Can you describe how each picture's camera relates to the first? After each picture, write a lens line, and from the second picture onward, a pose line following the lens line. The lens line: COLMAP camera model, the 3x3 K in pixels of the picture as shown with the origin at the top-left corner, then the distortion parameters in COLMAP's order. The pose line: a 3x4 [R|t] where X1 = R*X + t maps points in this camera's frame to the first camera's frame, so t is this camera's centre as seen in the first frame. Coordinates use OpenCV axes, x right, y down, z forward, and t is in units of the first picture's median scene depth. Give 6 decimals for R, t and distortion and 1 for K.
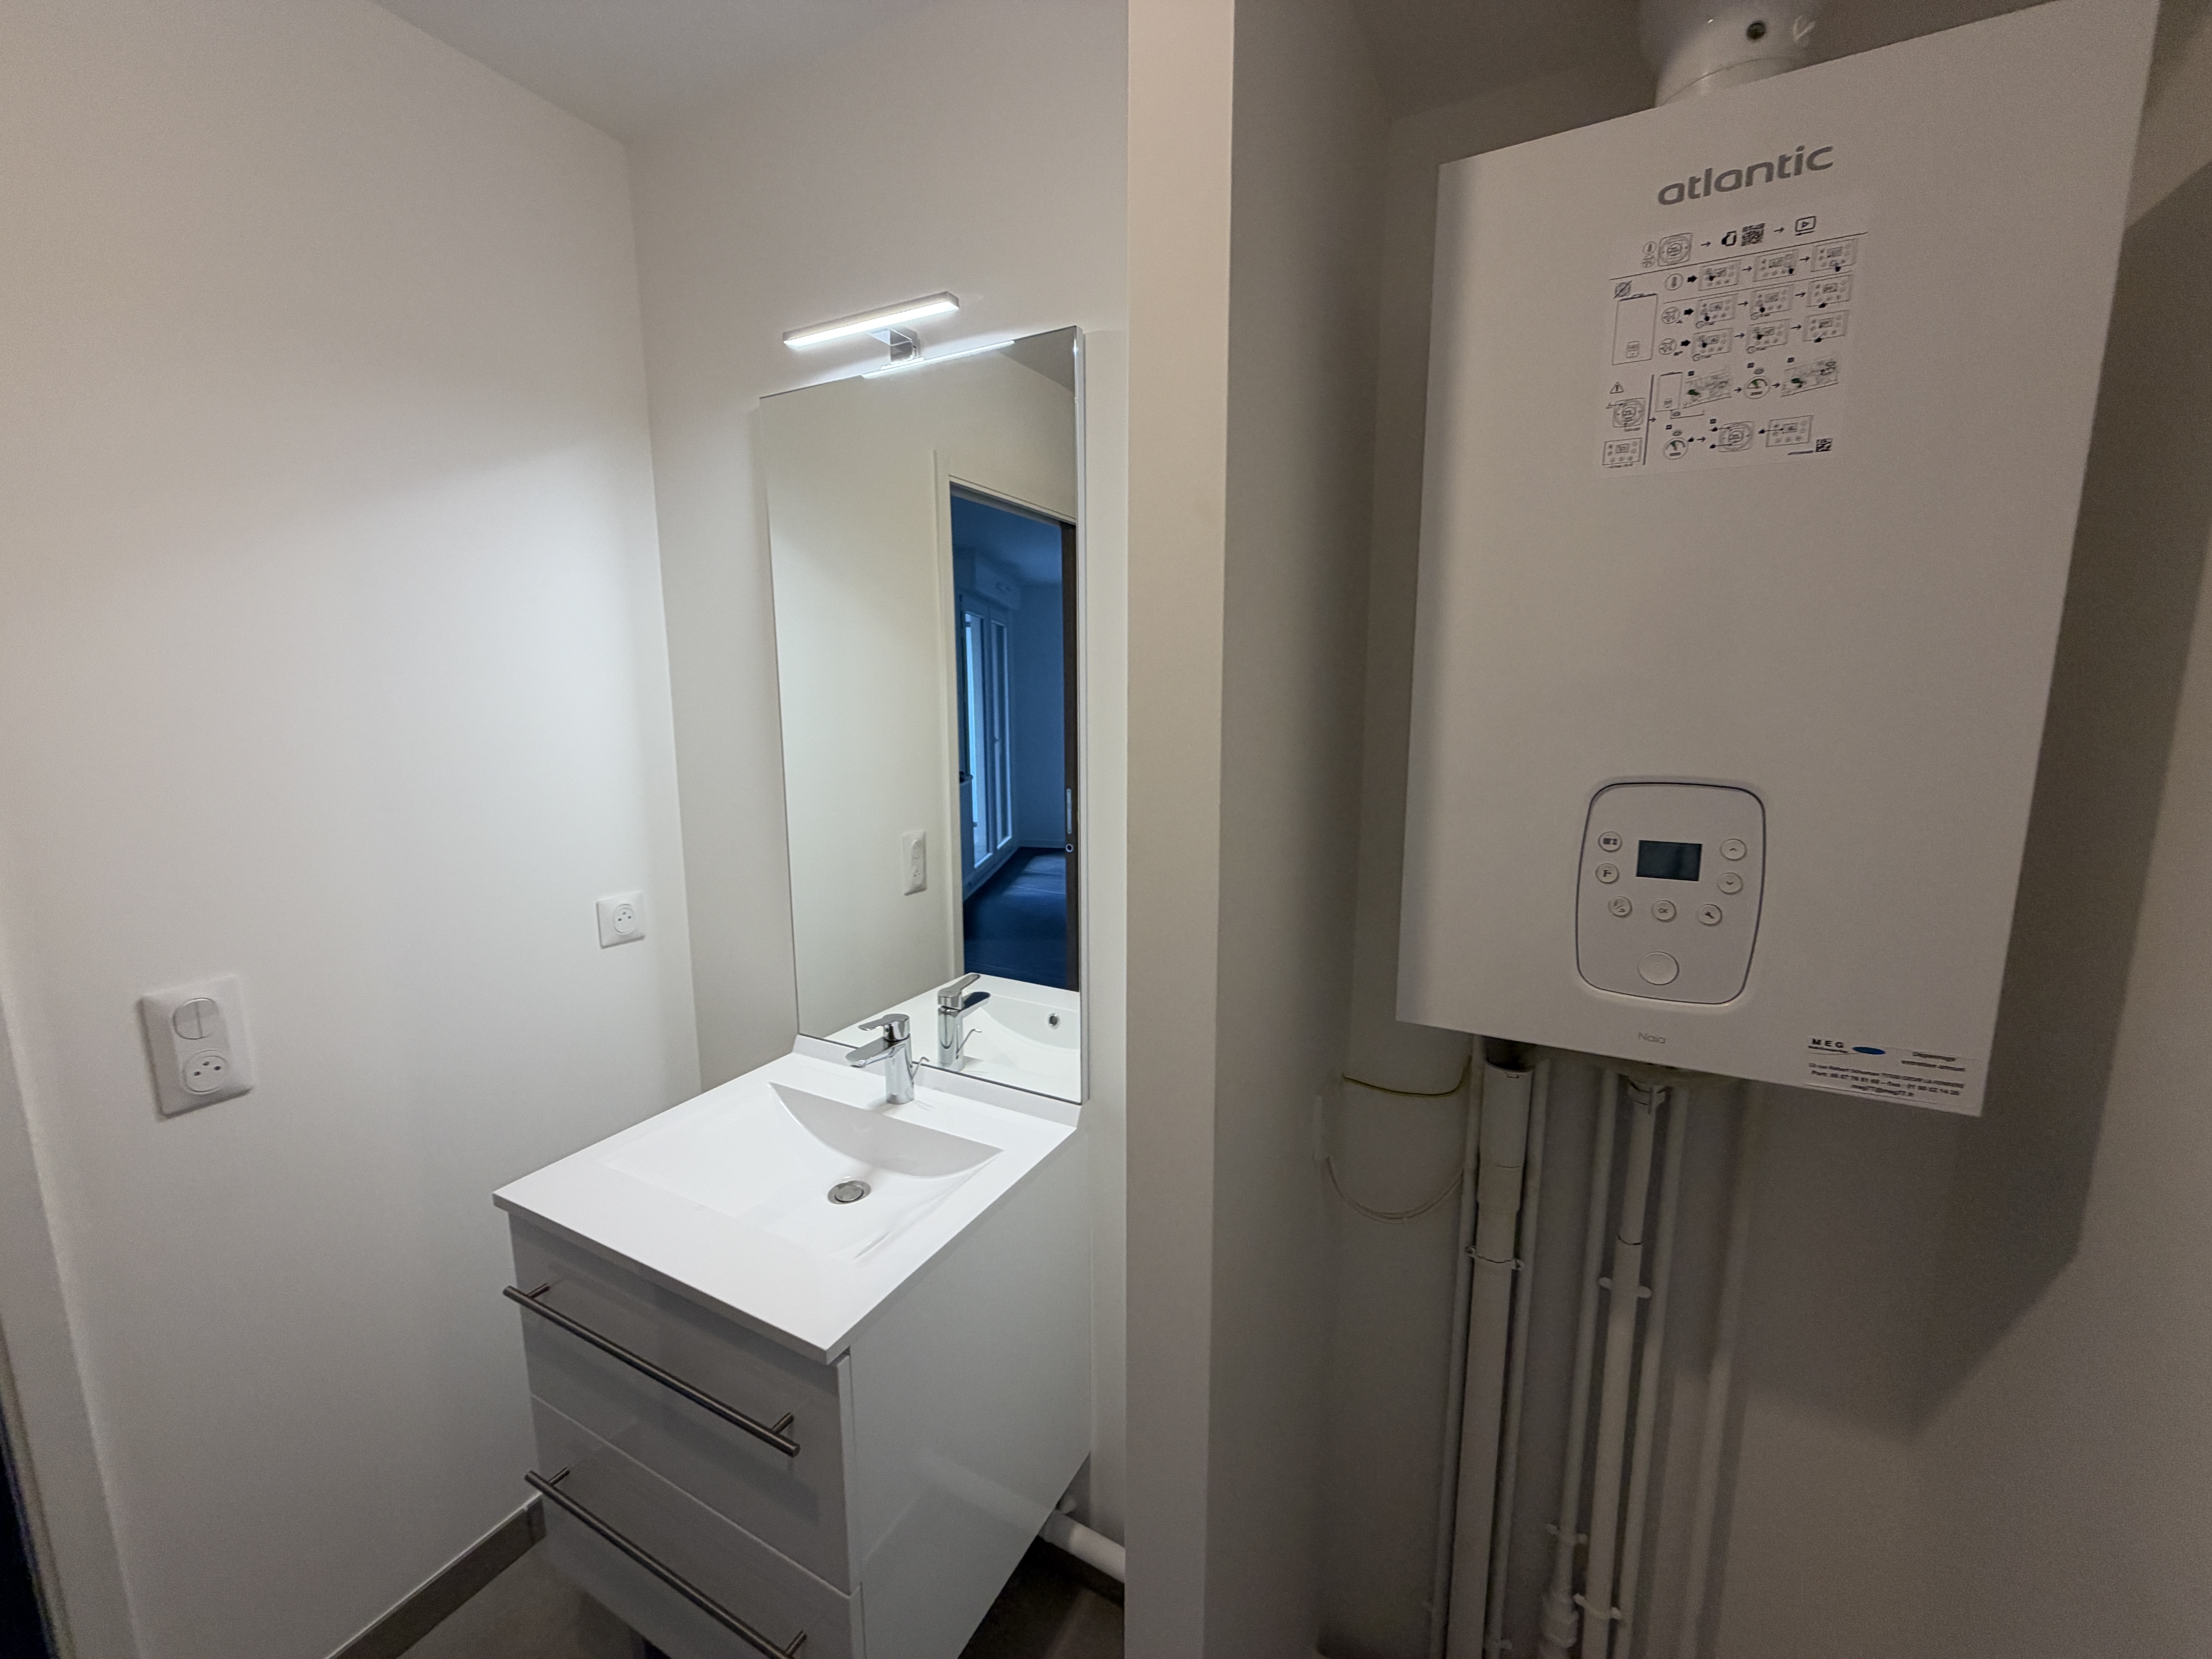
lens RADIAL K [[881.0, 0, 1100.7], [0, 881.0, 832.4], [0, 0, 1]] dist [-0.001151, -0.000048]
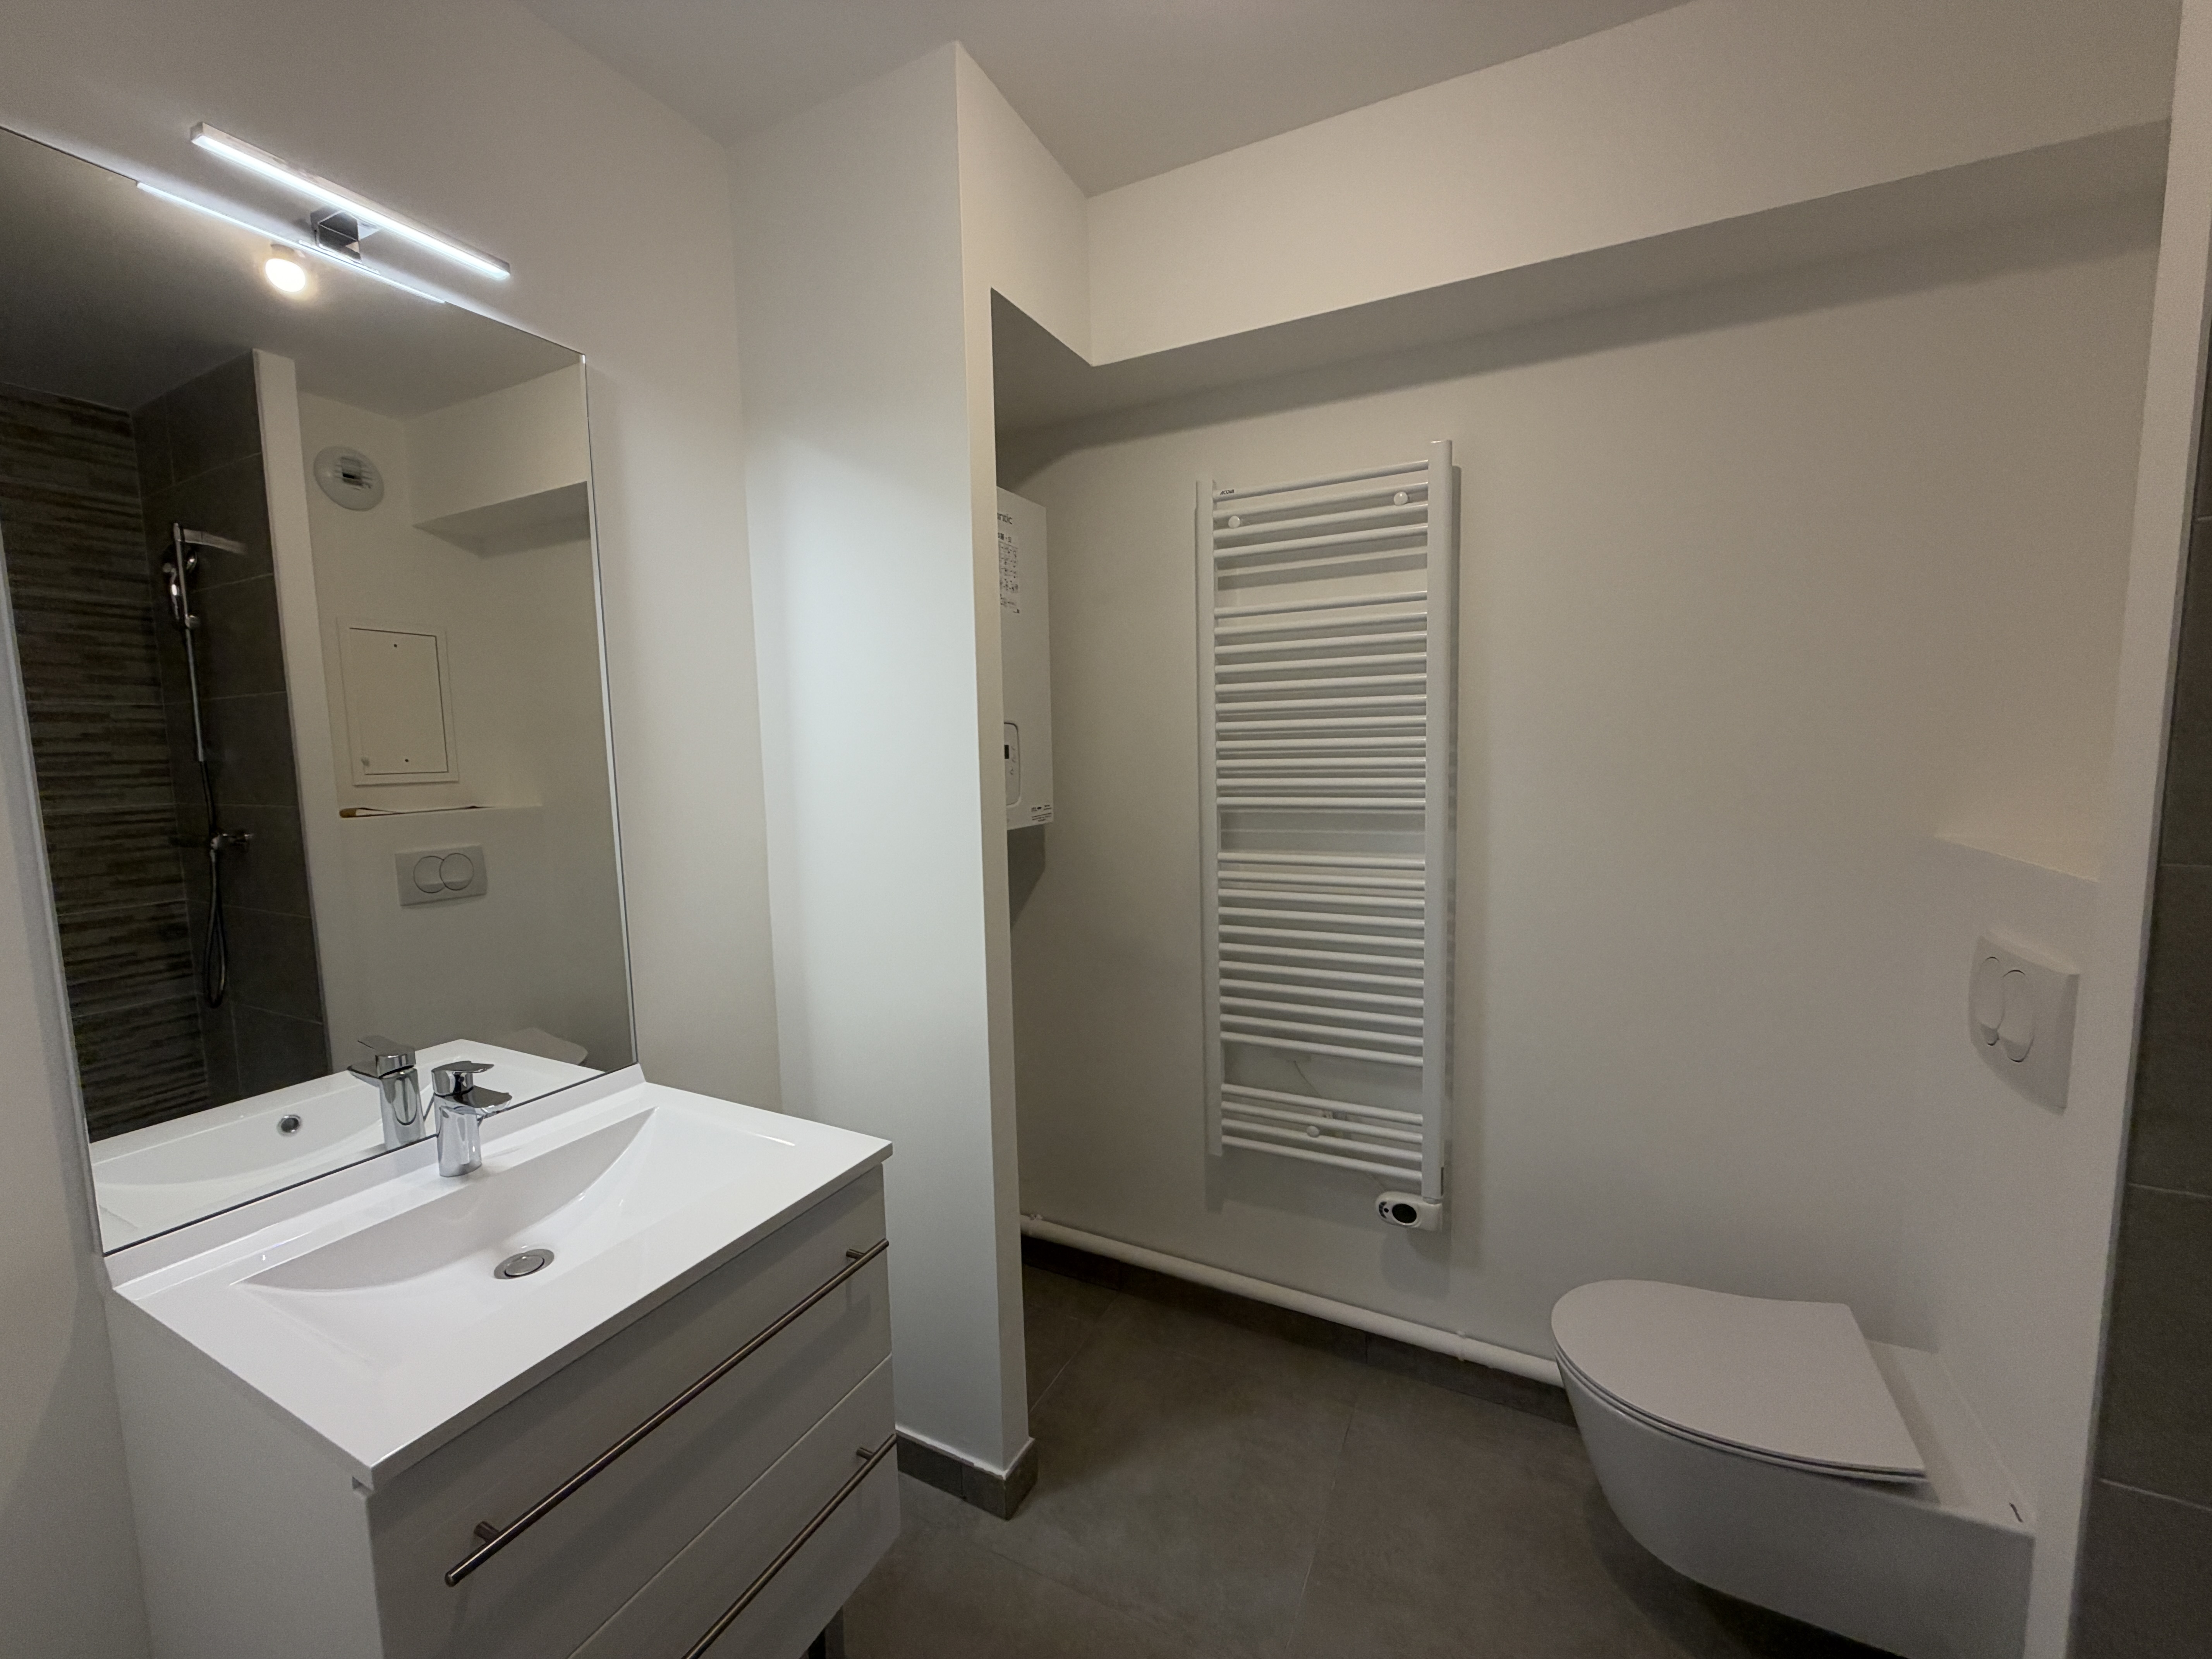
lens RADIAL K [[881.0, 0, 1100.2], [0, 881.0, 831.9], [0, 0, 1]] dist [-0.001151, -0.000048]
pose [[-0.021695, -0.090248, 0.995683, -1.082945], [0.173625, 0.980444, 0.092650, 0.031453], [-0.984573, 0.174885, -0.005601, 0.407699]]
